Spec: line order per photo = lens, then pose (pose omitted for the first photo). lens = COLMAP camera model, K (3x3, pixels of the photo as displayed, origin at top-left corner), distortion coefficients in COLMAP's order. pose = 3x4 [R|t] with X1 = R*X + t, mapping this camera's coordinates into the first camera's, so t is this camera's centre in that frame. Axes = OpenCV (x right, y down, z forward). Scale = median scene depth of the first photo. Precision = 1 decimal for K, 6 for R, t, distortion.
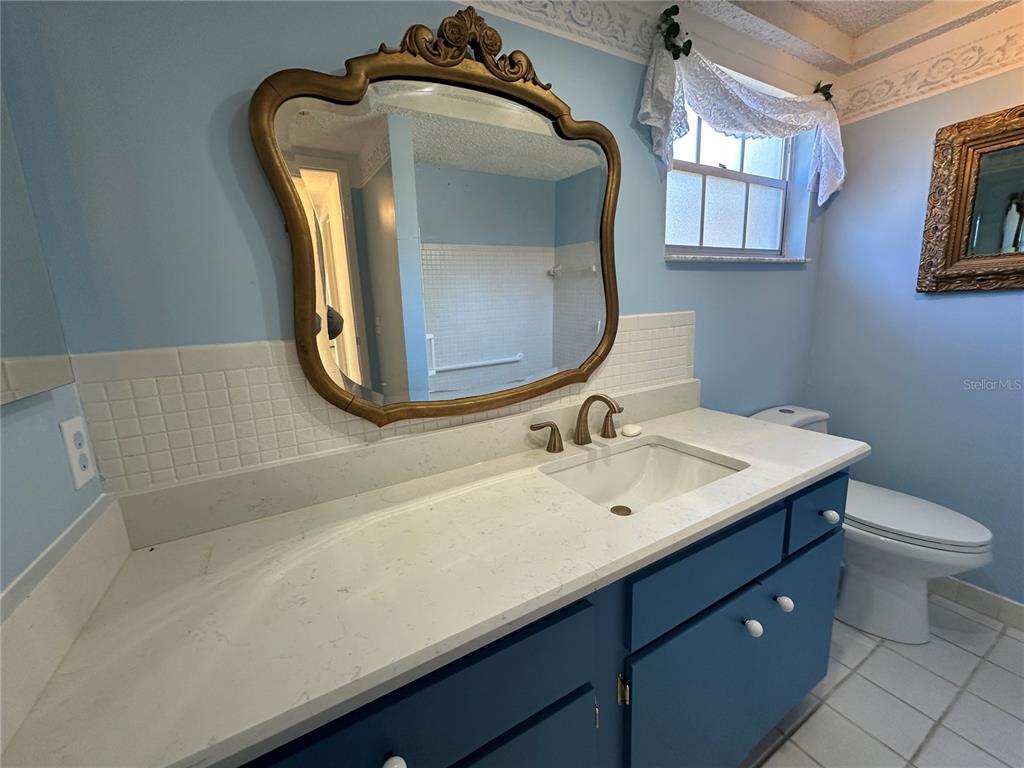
lens RADIAL K [[408.4, 0, 512.0], [0, 408.4, 384.0], [0, 0, 1]] dist [-0.002597, -0.000073]
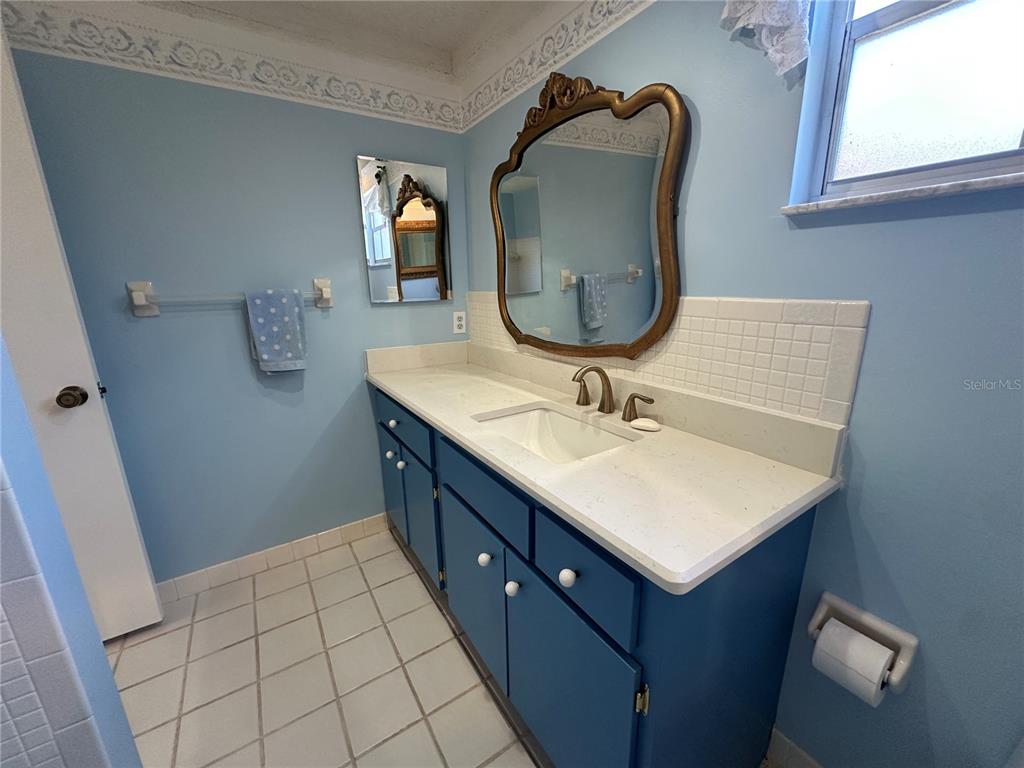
lens RADIAL K [[408.4, 0, 512.0], [0, 408.4, 384.0], [0, 0, 1]] dist [-0.002597, -0.000073]
pose [[0.060832, 0.284090, -0.956866, 1.303835], [-0.179667, 0.946100, 0.269471, -0.189672], [0.981845, 0.155525, 0.108594, 0.705188]]
